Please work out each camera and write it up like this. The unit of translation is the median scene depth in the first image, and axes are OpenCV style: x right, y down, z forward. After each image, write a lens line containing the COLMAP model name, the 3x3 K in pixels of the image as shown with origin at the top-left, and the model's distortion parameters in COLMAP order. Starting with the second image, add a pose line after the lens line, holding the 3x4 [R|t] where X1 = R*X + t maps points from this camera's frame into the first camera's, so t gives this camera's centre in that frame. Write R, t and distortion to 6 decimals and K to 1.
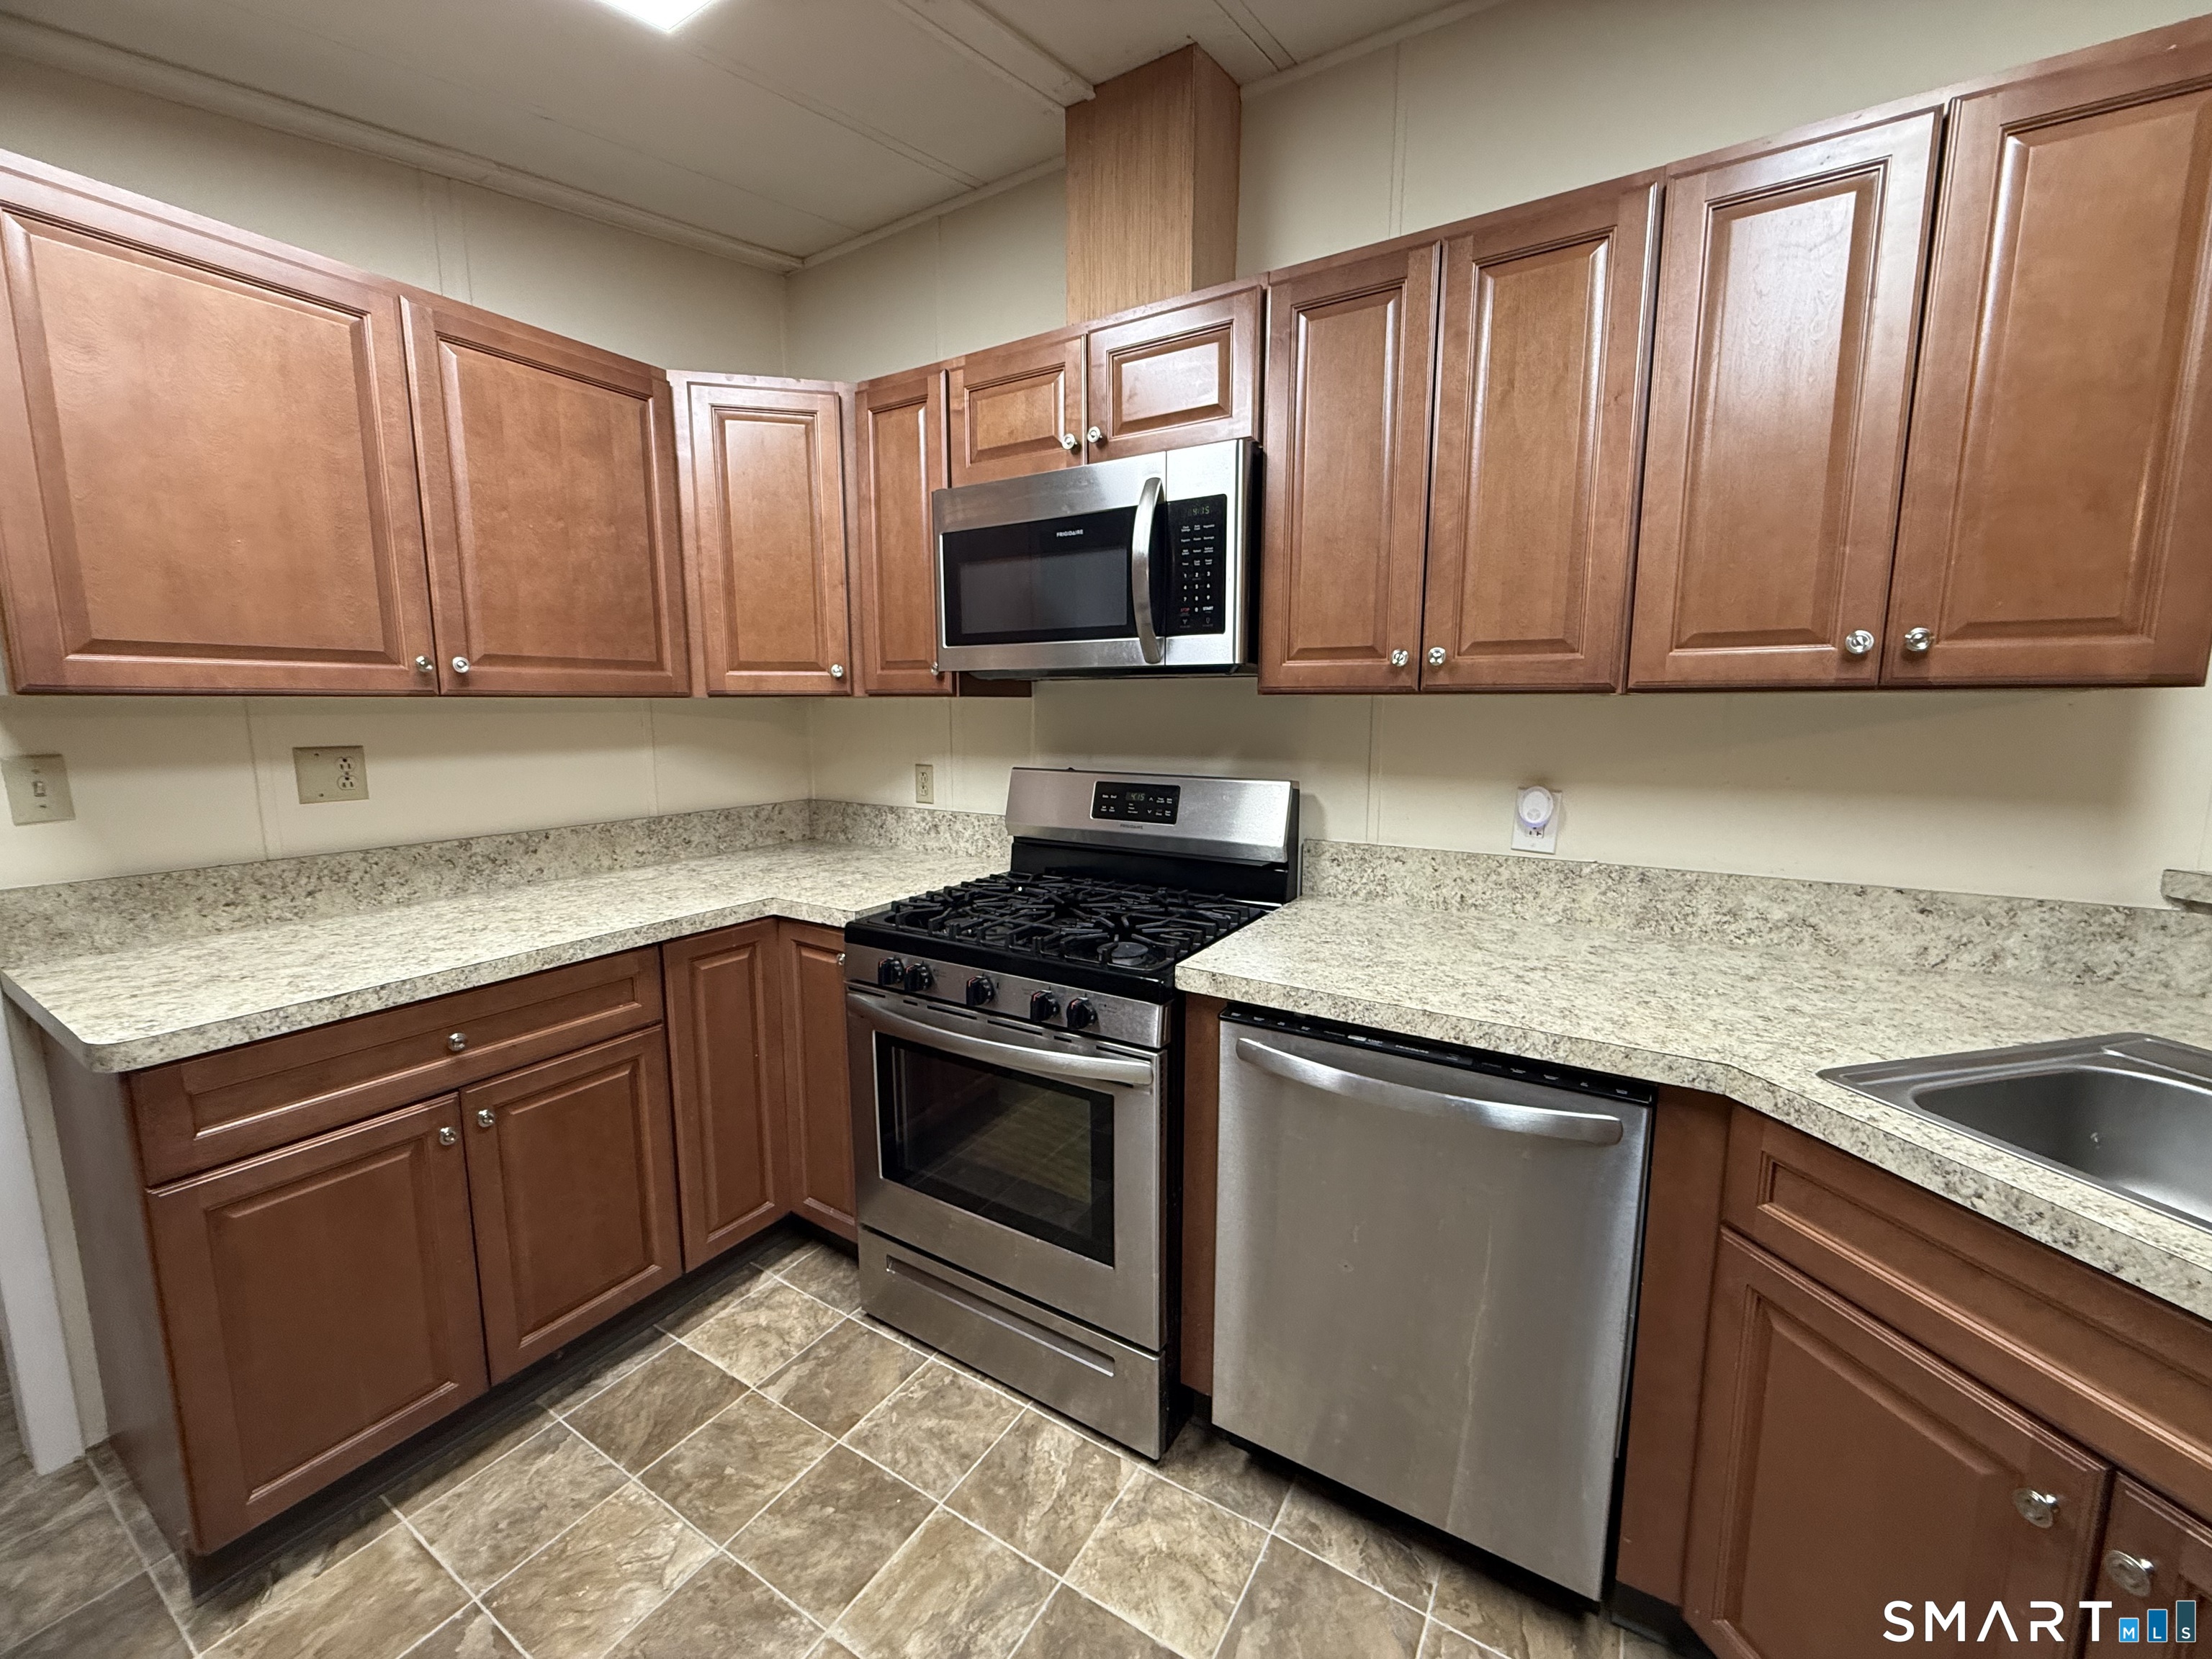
lens RADIAL K [[881.2, 0, 1100.2], [0, 881.2, 826.7], [0, 0, 1]] dist [0.000600, -0.000688]
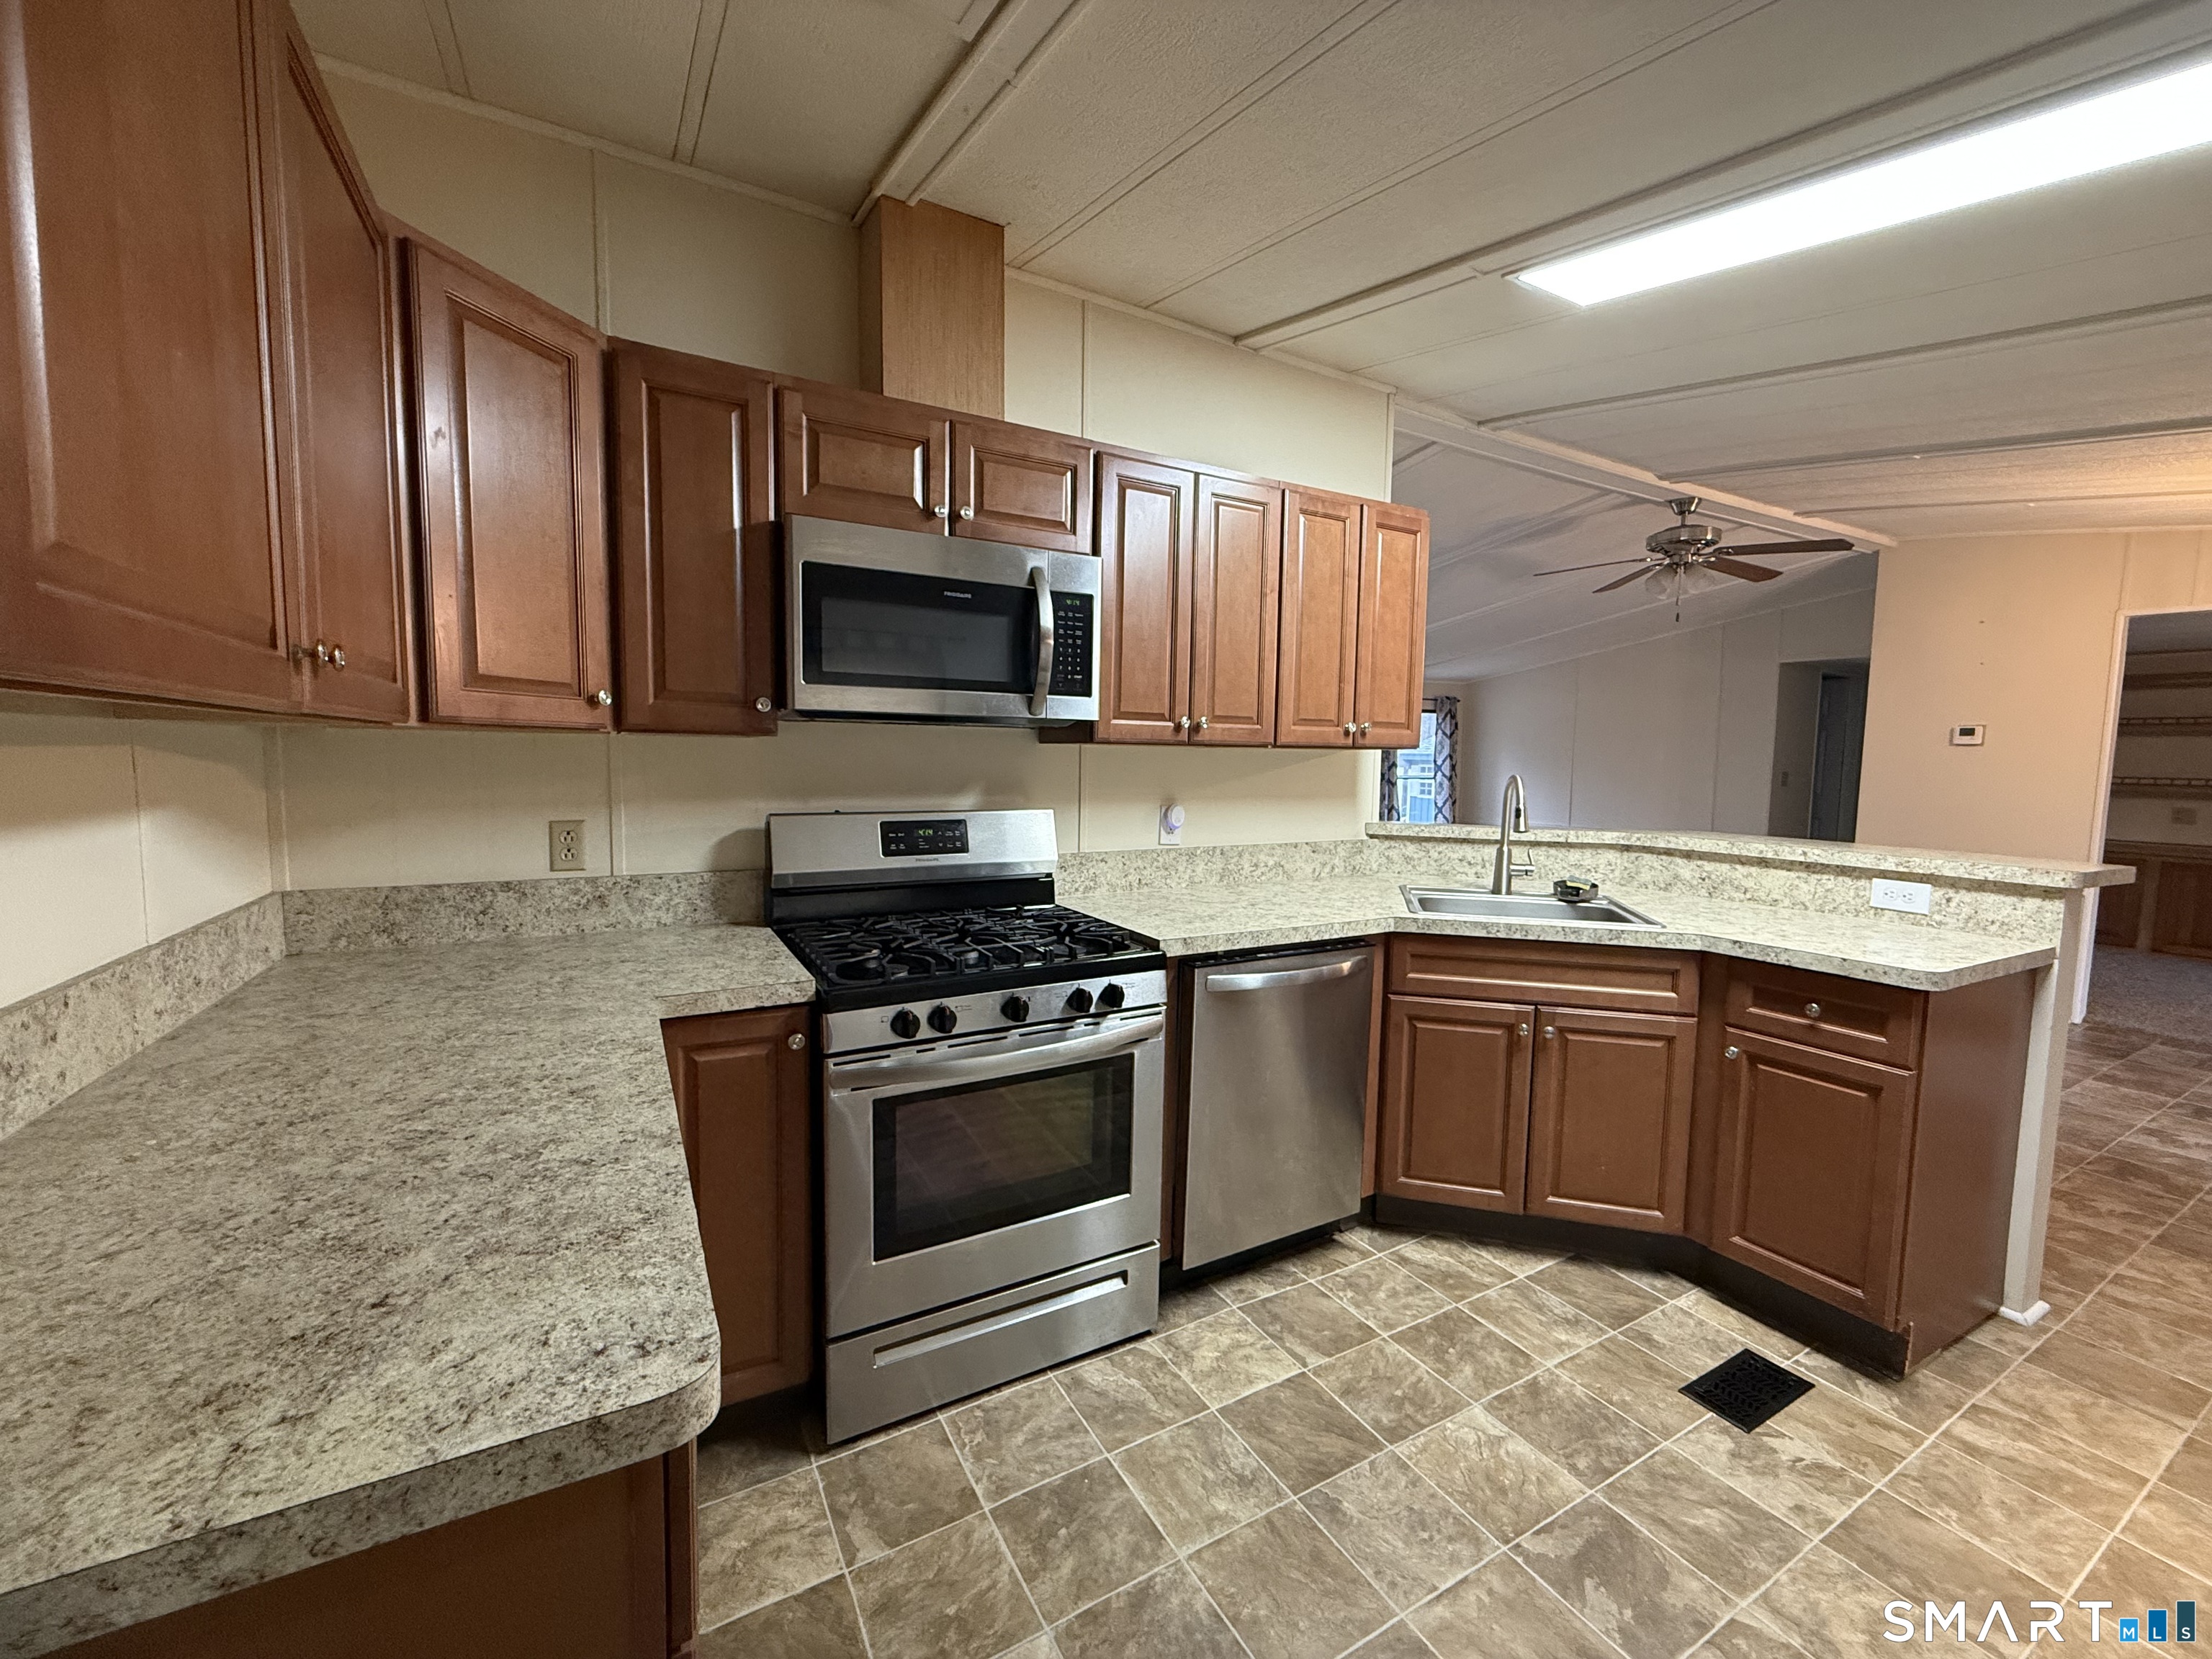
lens RADIAL K [[881.2, 0, 1100.2], [0, 881.2, 826.7], [0, 0, 1]] dist [0.000600, -0.000688]
pose [[0.482561, -0.064273, 0.873501, -1.031442], [0.106368, 0.994223, 0.014393, -0.043337], [-0.869379, 0.085967, 0.486610, 0.361459]]
